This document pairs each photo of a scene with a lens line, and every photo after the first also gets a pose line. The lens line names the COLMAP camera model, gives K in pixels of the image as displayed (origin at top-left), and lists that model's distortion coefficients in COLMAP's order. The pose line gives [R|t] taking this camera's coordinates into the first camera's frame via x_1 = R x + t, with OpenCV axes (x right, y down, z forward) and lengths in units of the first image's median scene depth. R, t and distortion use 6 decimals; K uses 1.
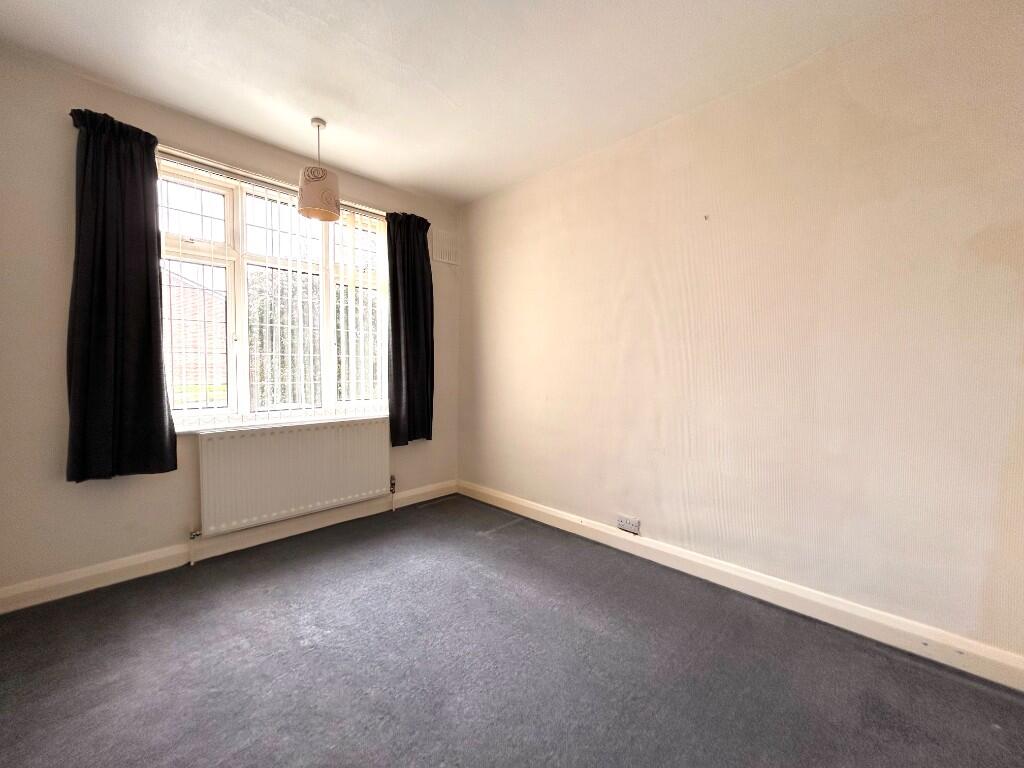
lens RADIAL K [[415.6, 0, 509.6], [0, 415.6, 384.7], [0, 0, 1]] dist [0.000435, 0.000197]
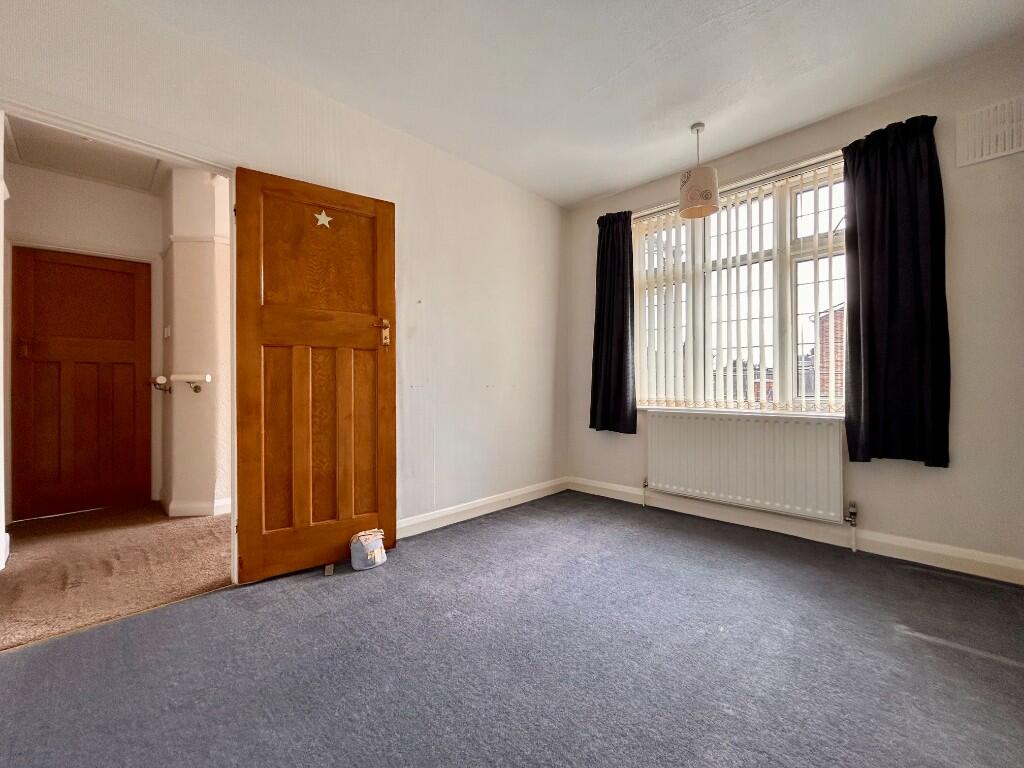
lens RADIAL K [[415.6, 0, 509.6], [0, 415.6, 384.7], [0, 0, 1]] dist [0.000435, 0.000197]
pose [[0.010370, 0.008271, -0.999912, 0.605608], [-0.029840, 0.999523, 0.007959, 0.032626], [0.999501, 0.029754, 0.010612, 0.518138]]
